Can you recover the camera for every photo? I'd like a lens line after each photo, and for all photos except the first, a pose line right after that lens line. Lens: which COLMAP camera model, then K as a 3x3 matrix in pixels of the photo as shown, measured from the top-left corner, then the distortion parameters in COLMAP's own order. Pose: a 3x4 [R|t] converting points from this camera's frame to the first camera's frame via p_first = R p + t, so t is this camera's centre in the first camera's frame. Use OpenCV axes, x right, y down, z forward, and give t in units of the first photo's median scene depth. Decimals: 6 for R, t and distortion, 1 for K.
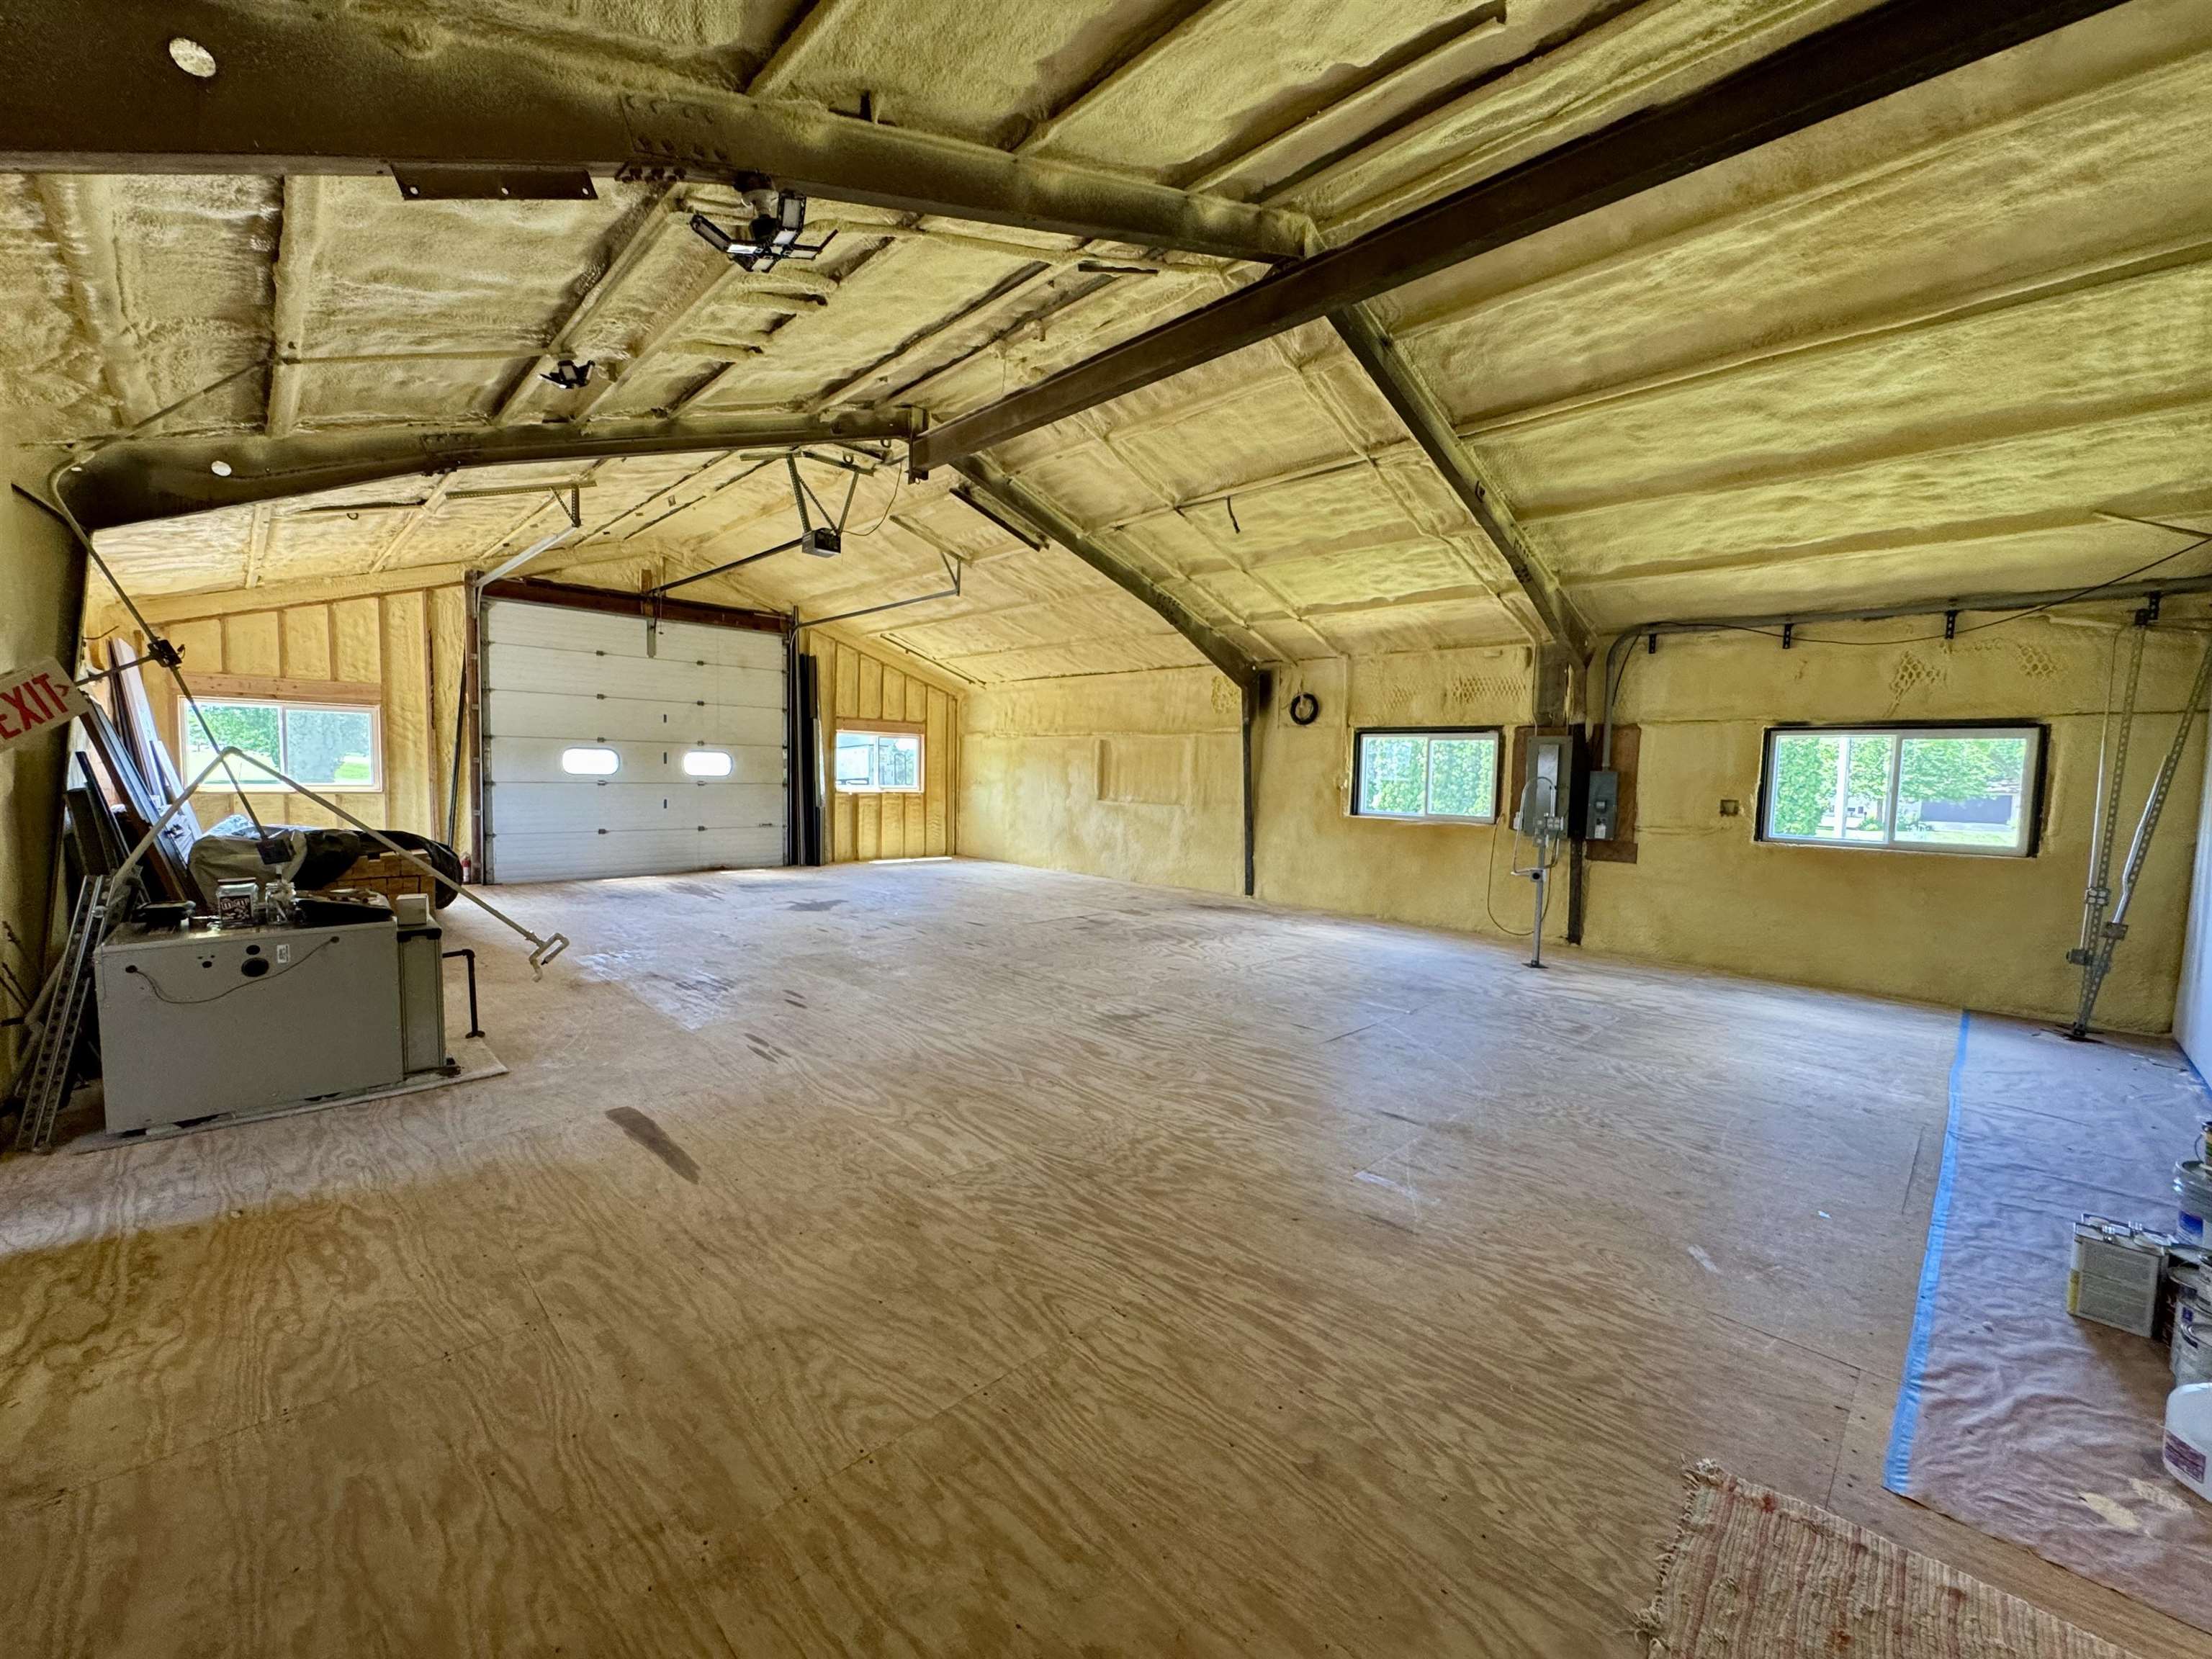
lens RADIAL K [[885.4, 0, 1104.3], [0, 885.4, 831.4], [0, 0, 1]] dist [-0.003959, 0.000326]
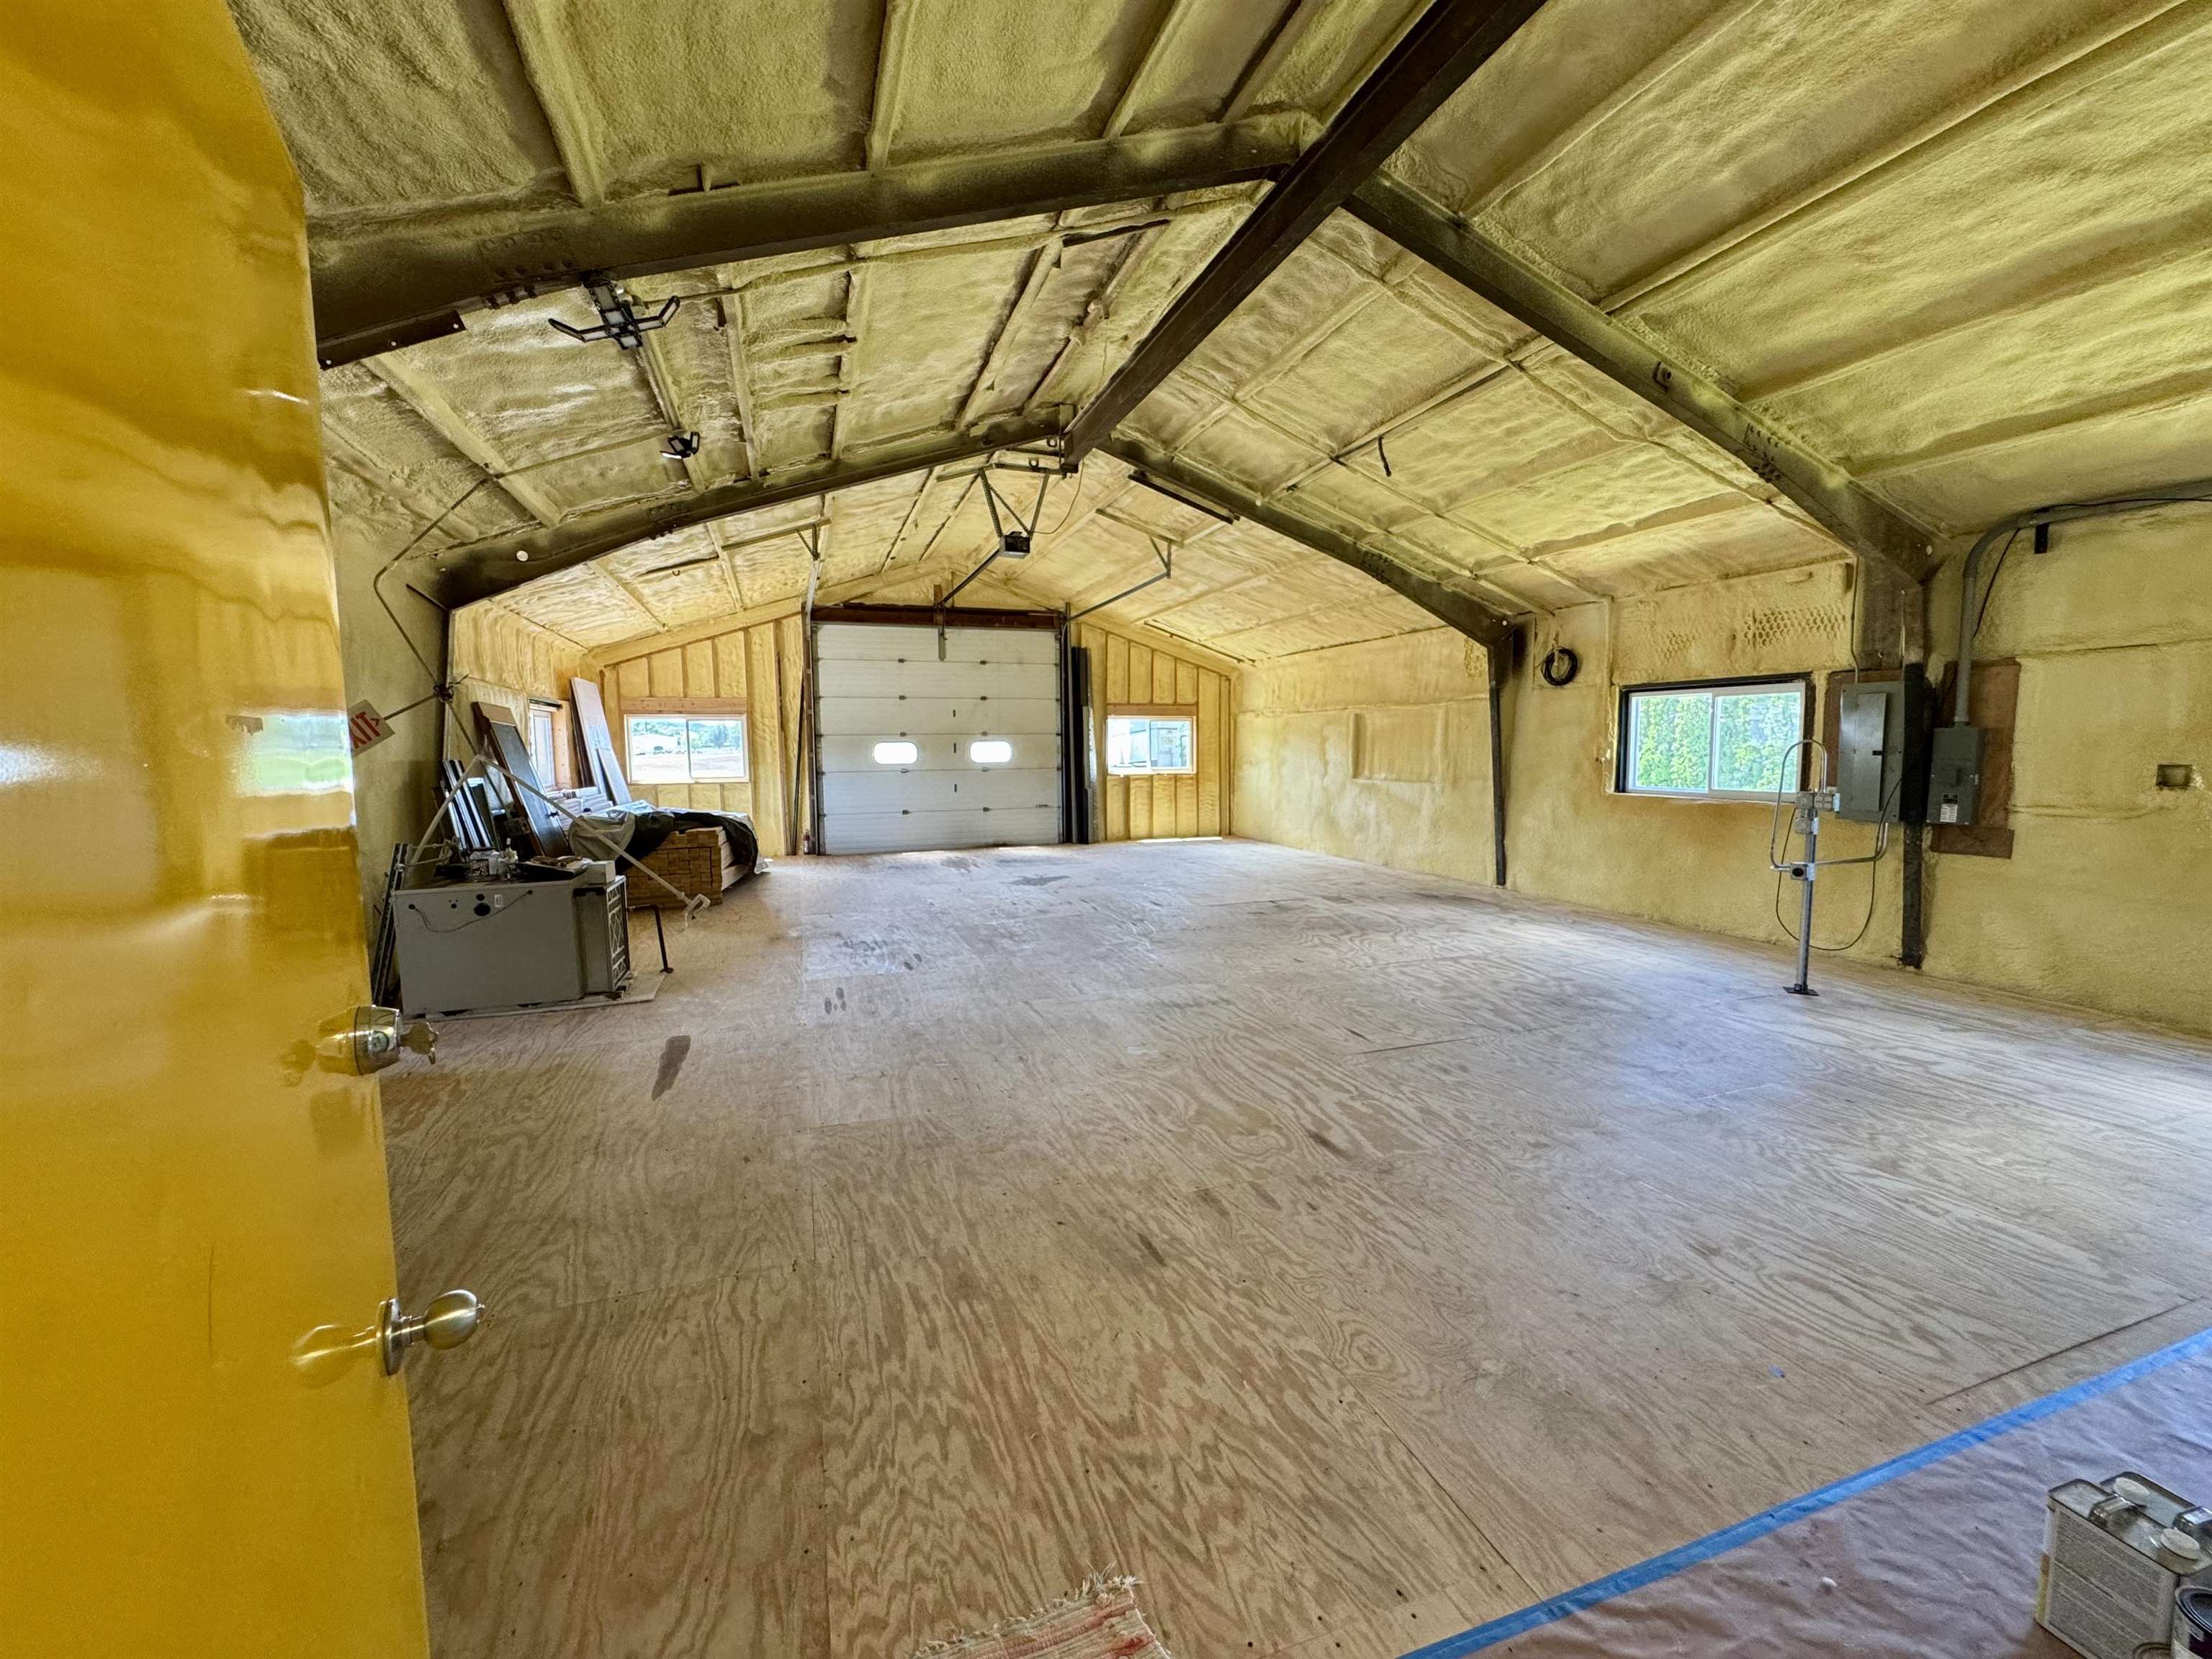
lens RADIAL K [[885.4, 0, 1101.1], [0, 885.4, 831.6], [0, 0, 1]] dist [-0.003959, 0.000326]
pose [[0.903411, 0.009234, -0.428676, 0.316469], [0.000849, 0.999728, 0.023324, -0.002535], [0.428775, -0.021435, 0.903157, 0.080098]]
